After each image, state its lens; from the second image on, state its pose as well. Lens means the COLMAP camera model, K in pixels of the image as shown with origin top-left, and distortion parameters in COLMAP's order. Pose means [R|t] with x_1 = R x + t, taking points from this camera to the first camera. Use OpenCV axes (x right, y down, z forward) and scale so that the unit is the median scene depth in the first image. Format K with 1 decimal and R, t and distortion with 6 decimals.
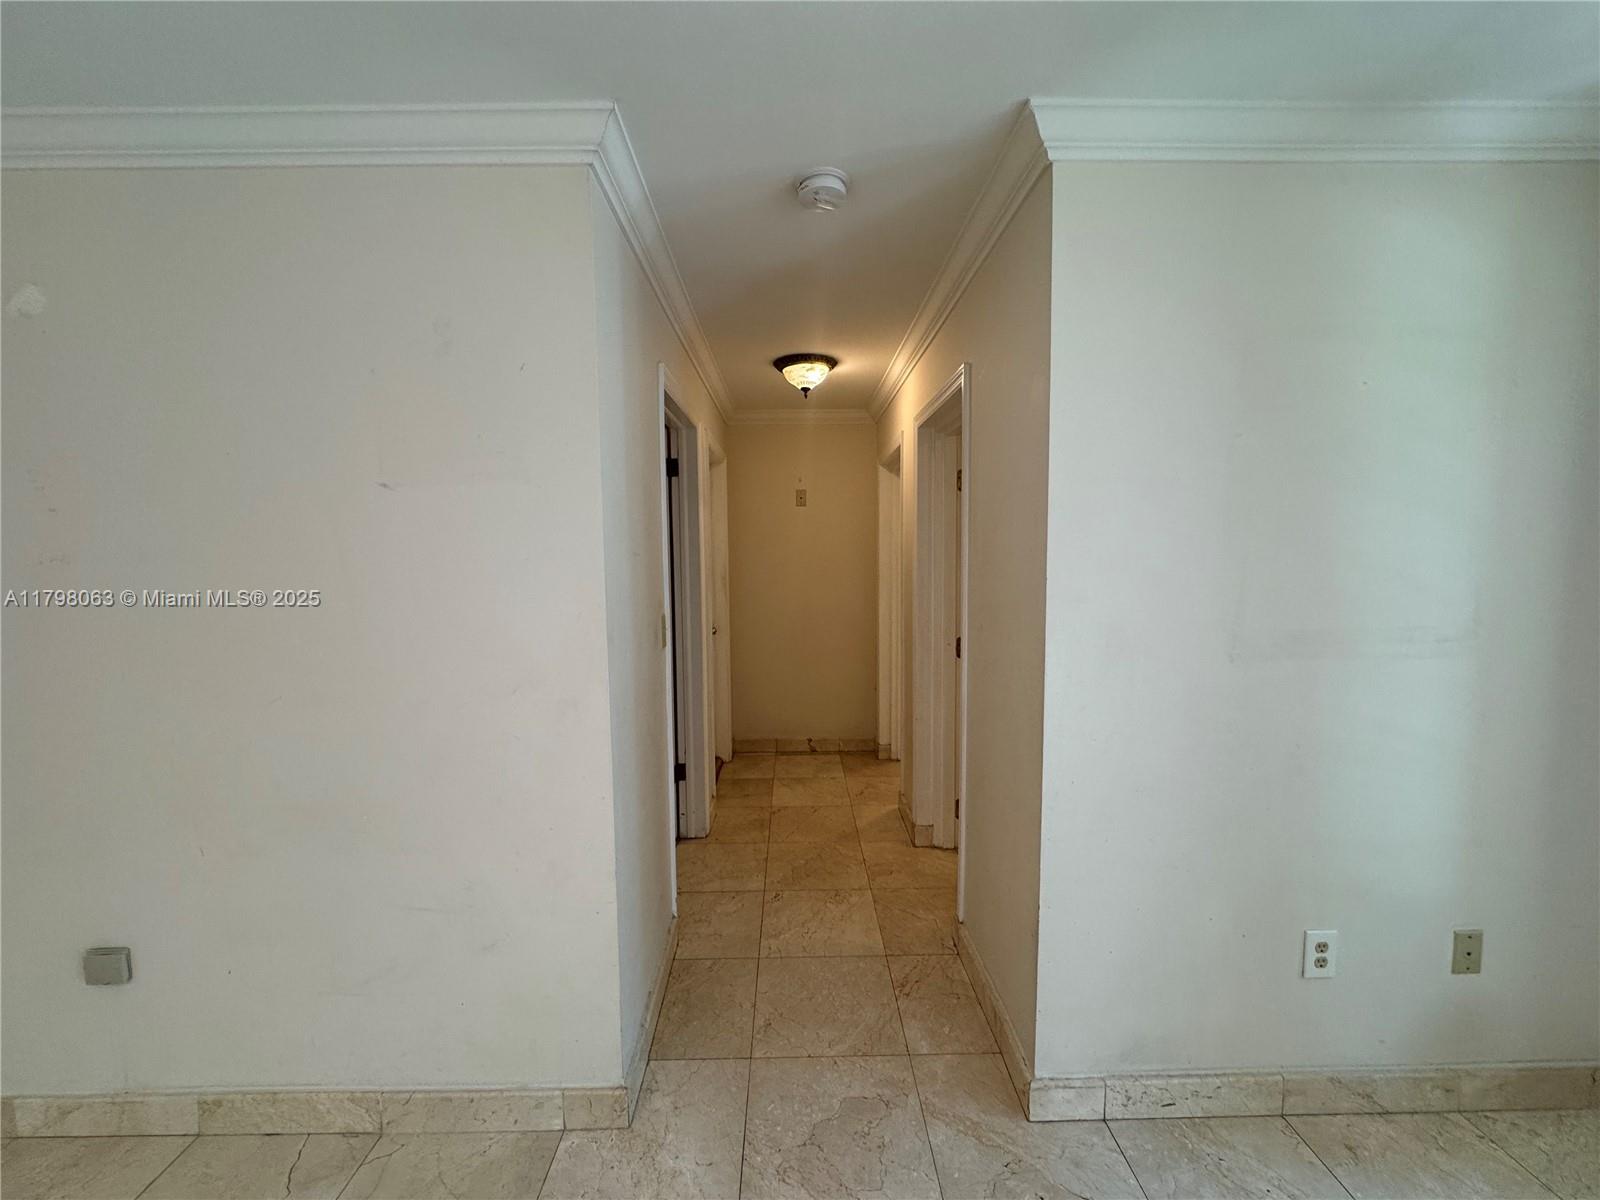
lens RADIAL K [[642.9, 0, 800.0], [0, 642.9, 600.0], [0, 0, 1]] dist [-0.003909, 0.000629]
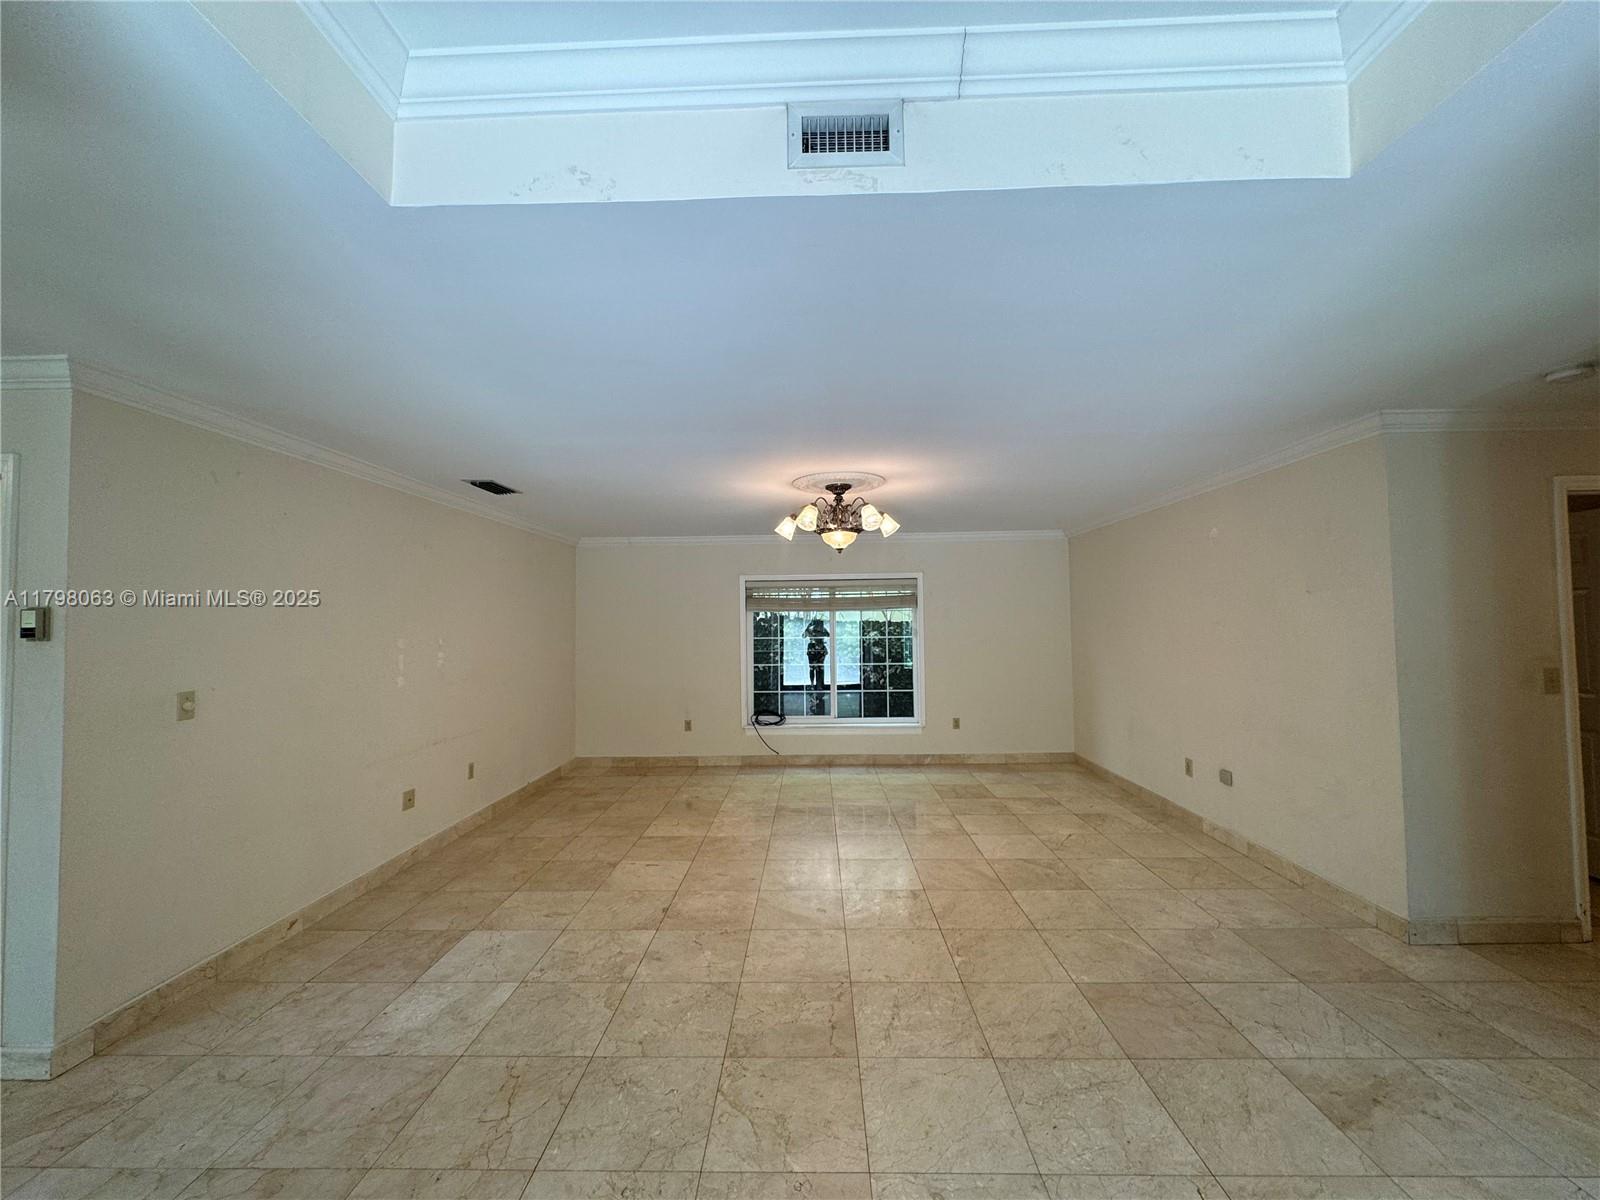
lens RADIAL K [[642.9, 0, 800.0], [0, 642.9, 600.0], [0, 0, 1]] dist [-0.003909, 0.000629]
pose [[-0.036407, -0.030684, -0.998866, 1.616443], [-0.060814, 0.997744, -0.028433, 0.022457], [0.997485, 0.059710, -0.038191, -0.682034]]
